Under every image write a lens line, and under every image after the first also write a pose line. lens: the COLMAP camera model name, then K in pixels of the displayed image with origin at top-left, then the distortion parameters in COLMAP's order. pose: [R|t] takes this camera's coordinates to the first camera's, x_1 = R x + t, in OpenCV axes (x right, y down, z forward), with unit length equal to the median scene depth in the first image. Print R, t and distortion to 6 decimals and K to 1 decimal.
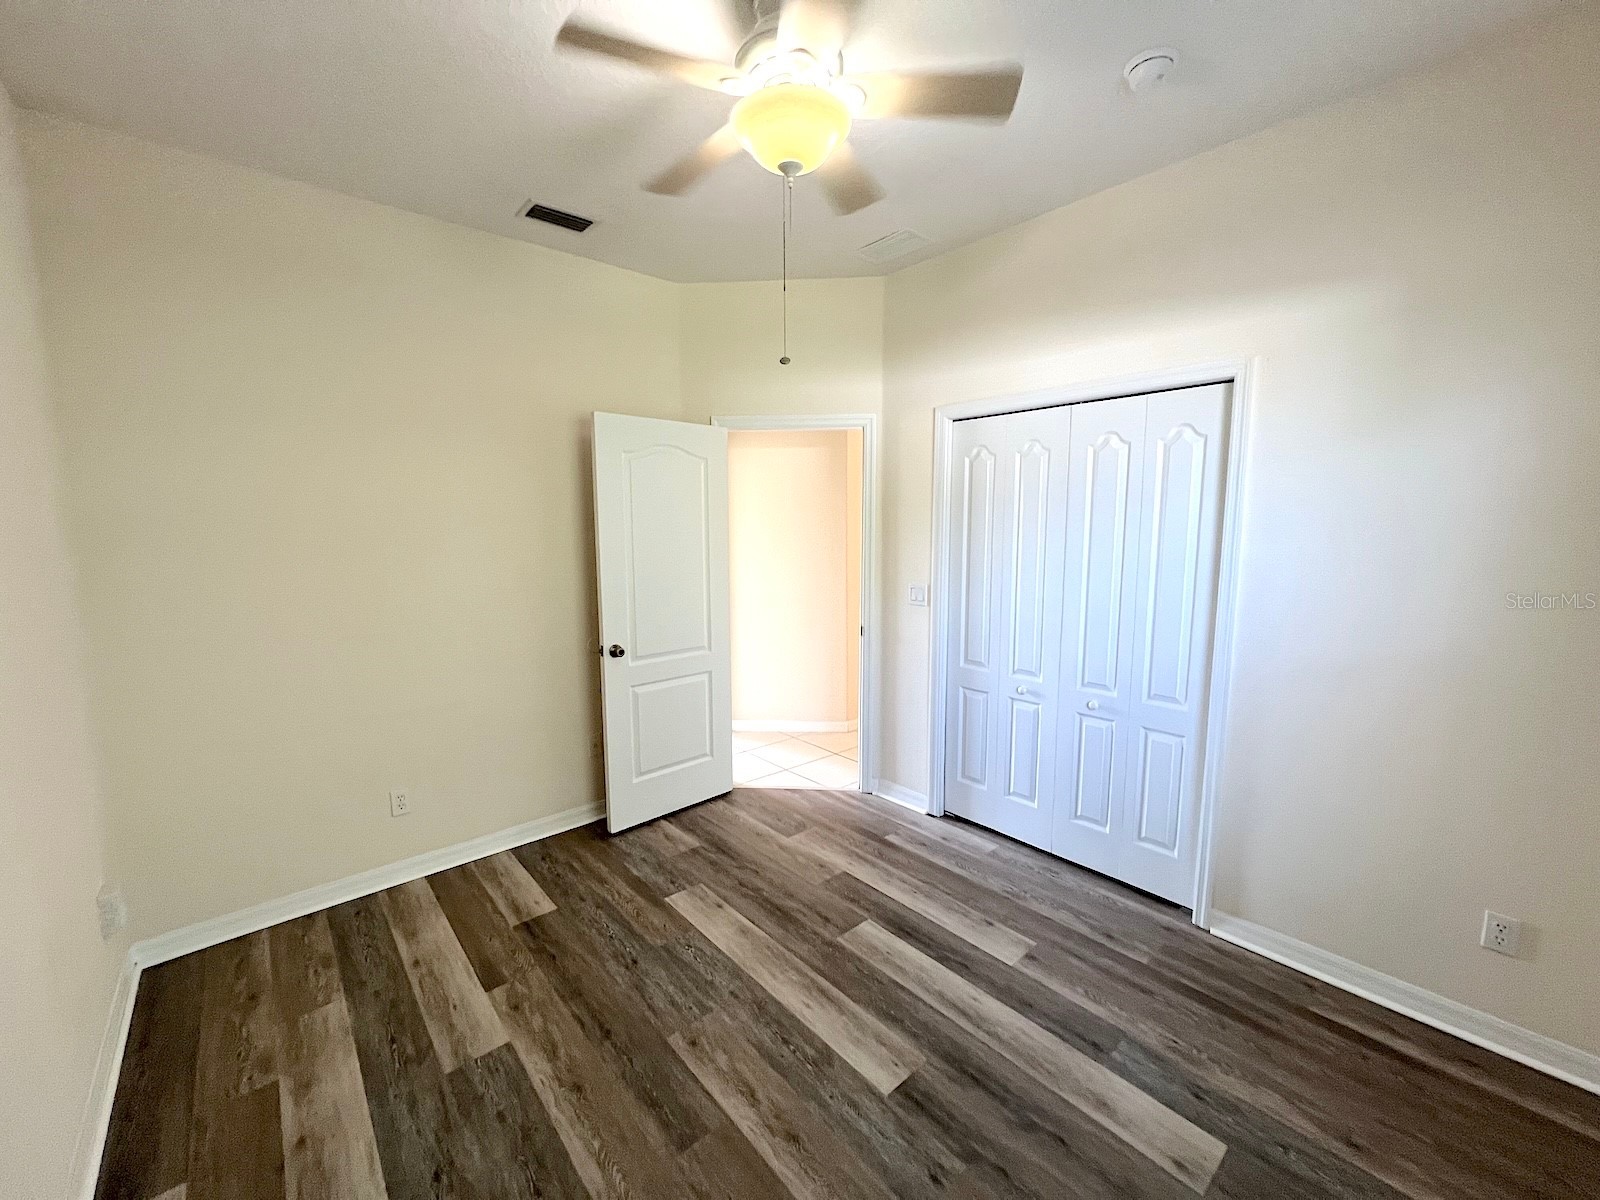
lens RADIAL K [[644.3, 0, 800.5], [0, 644.3, 601.2], [0, 0, 1]] dist [0.000267, 0.000272]
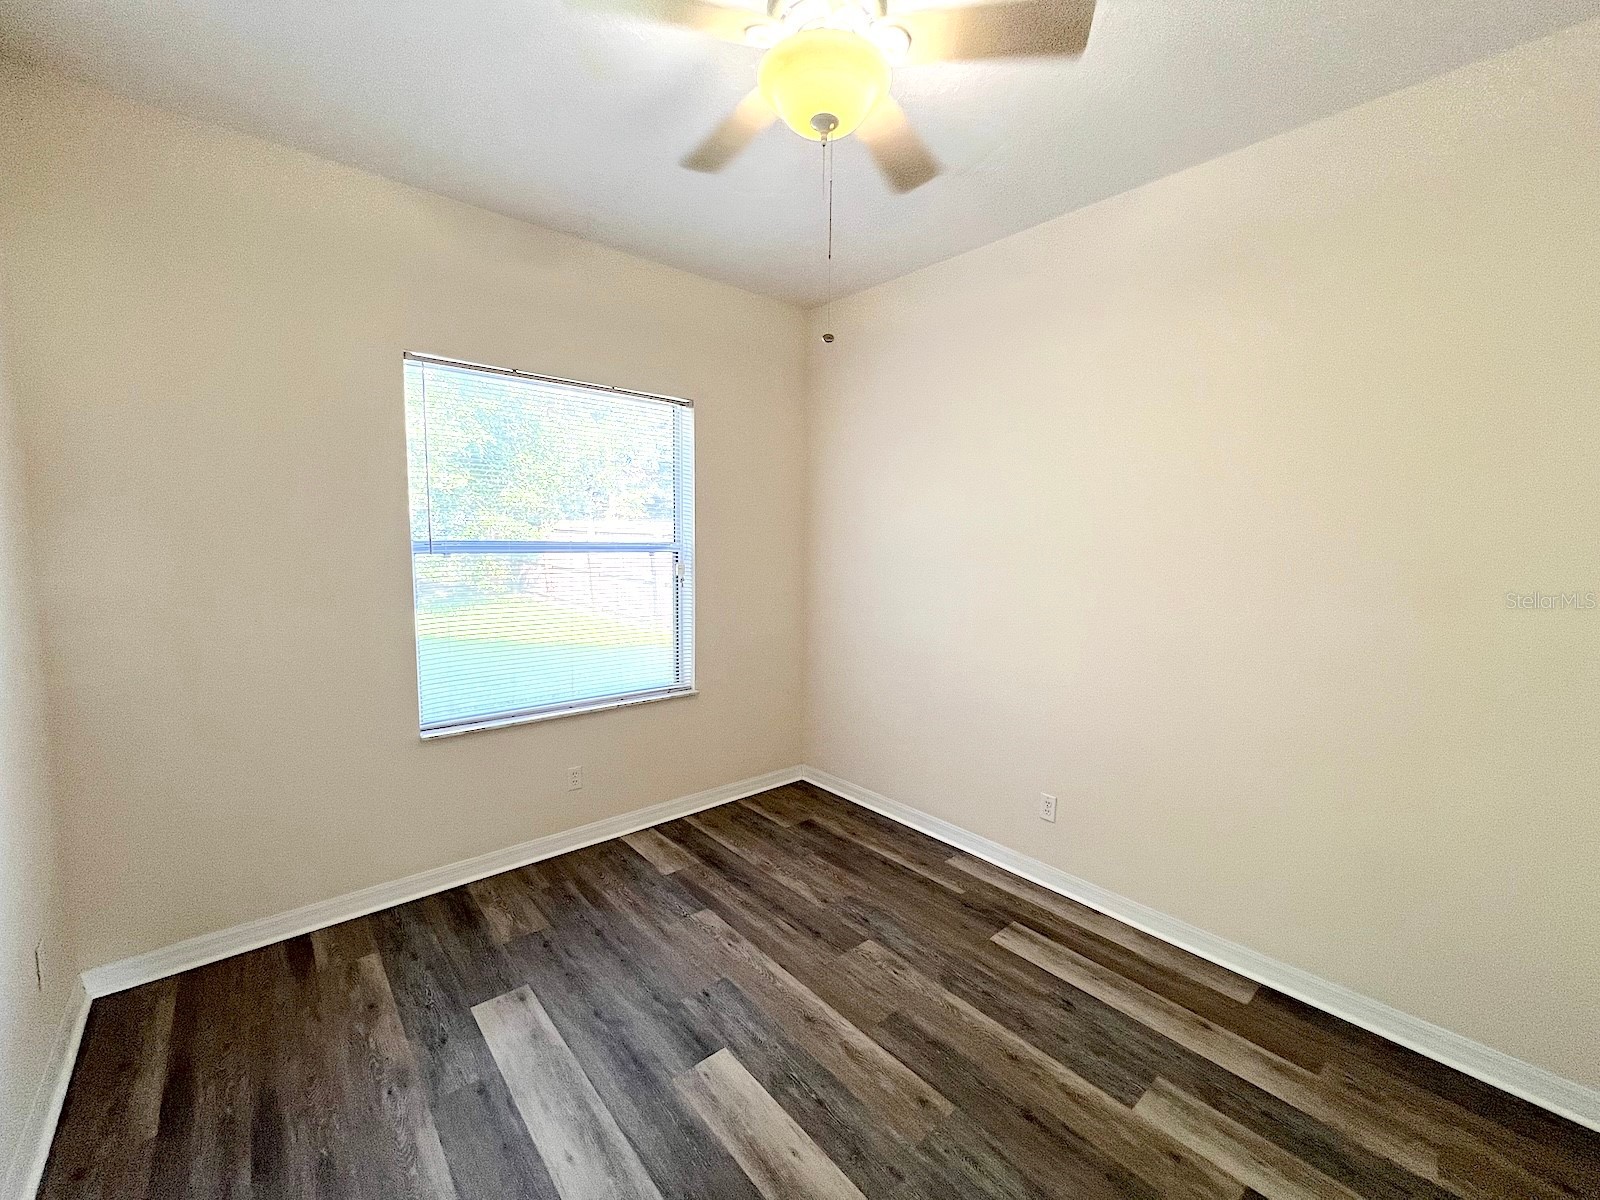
lens RADIAL K [[643.7, 0, 800.6], [0, 643.7, 599.9], [0, 0, 1]] dist [-0.004876, 0.001287]
pose [[-0.999978, -0.006570, -0.001141, 0.010597], [-0.006662, 0.976253, 0.216530, -0.202663], [-0.000309, 0.216532, -0.976275, 1.831164]]
